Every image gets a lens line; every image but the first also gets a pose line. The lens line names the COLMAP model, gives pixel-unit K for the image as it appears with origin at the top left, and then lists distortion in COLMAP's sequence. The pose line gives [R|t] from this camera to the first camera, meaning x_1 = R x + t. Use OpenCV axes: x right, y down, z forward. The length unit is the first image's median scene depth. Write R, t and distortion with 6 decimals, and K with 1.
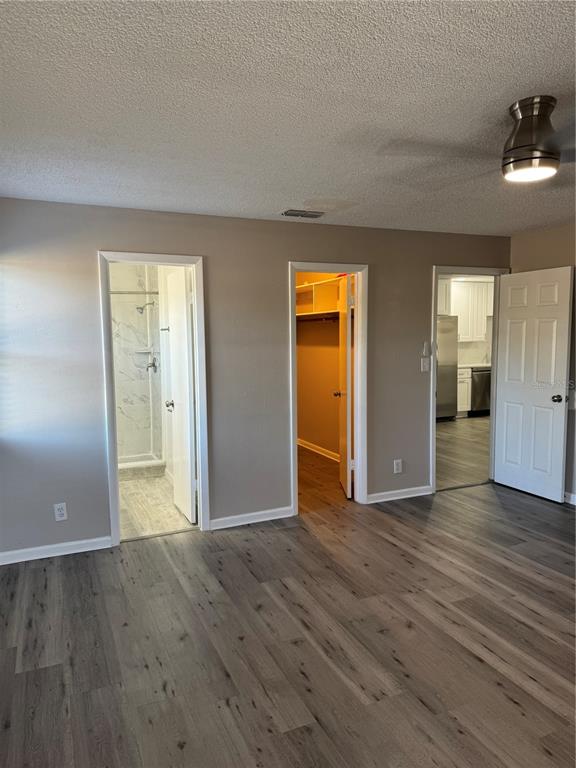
lens RADIAL K [[539.3, 0, 294.8], [0, 539.3, 382.9], [0, 0, 1]] dist [0.075053, -0.073768]
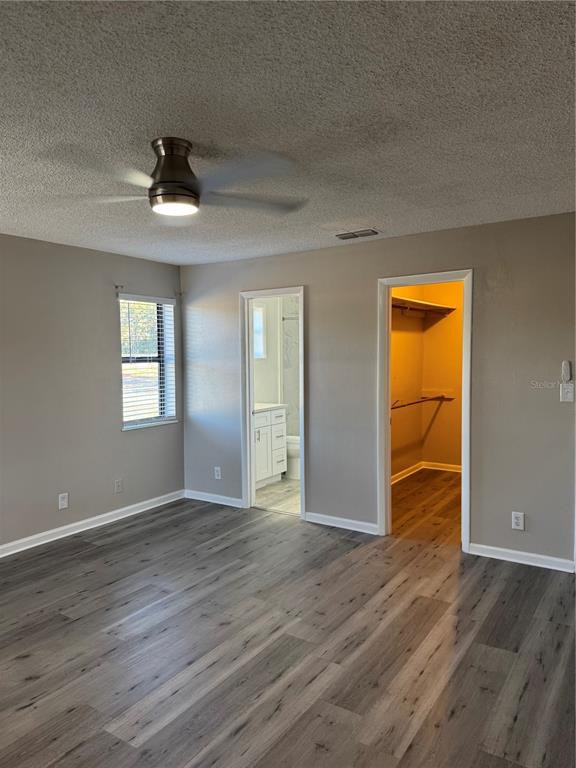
lens RADIAL K [[539.3, 0, 288.6], [0, 539.3, 382.8], [0, 0, 1]] dist [0.075053, -0.073768]
pose [[0.525015, 0.055435, -0.849286, 0.800767], [-0.071473, 0.997223, 0.020908, -0.043065], [0.848087, 0.049724, 0.527519, 0.354583]]
